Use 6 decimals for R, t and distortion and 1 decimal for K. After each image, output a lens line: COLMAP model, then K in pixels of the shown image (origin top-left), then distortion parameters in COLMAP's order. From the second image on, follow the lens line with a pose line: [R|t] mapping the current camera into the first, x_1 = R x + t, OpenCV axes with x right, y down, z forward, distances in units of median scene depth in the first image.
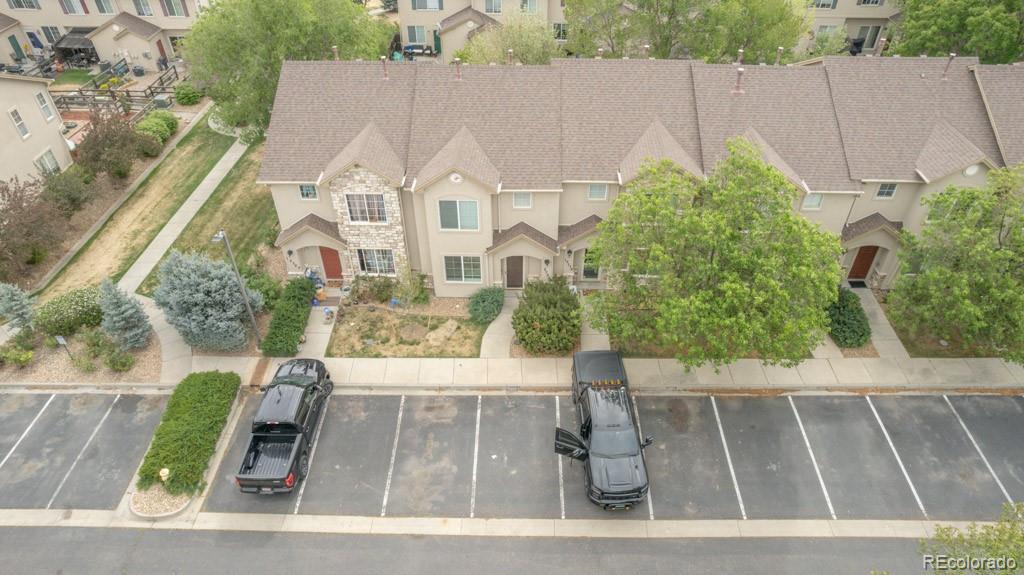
lens RADIAL K [[653.8, 0, 511.8], [0, 653.8, 289.1], [0, 0, 1]] dist [-0.049668, 0.023359]
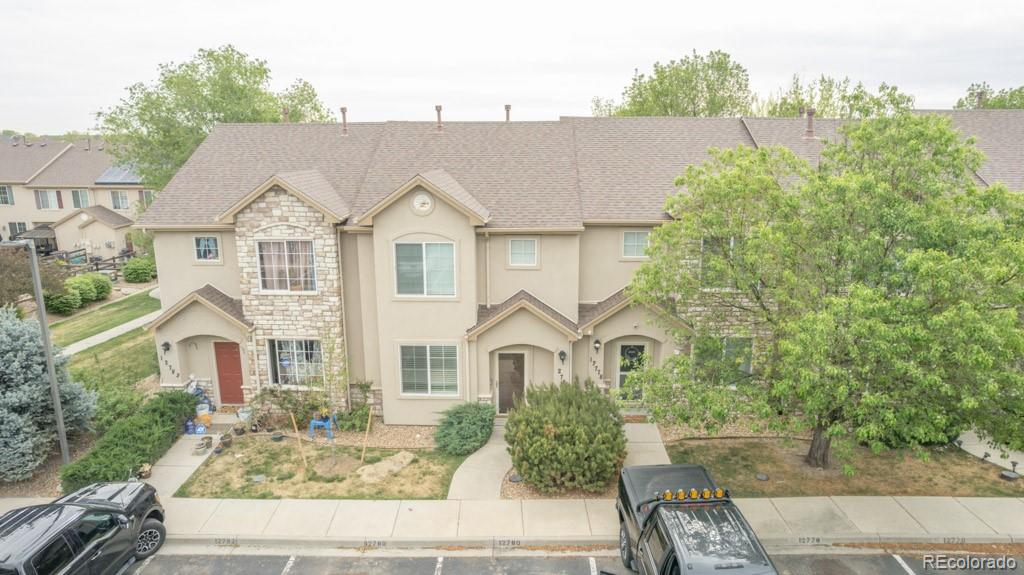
lens RADIAL K [[653.8, 0, 512.0], [0, 653.8, 287.3], [0, 0, 1]] dist [-0.049668, 0.023359]
pose [[0.999970, 0.007731, -0.000034, 0.004970], [-0.006930, 0.894375, -0.447264, 0.184583], [-0.003427, 0.447250, 0.894402, 0.411360]]
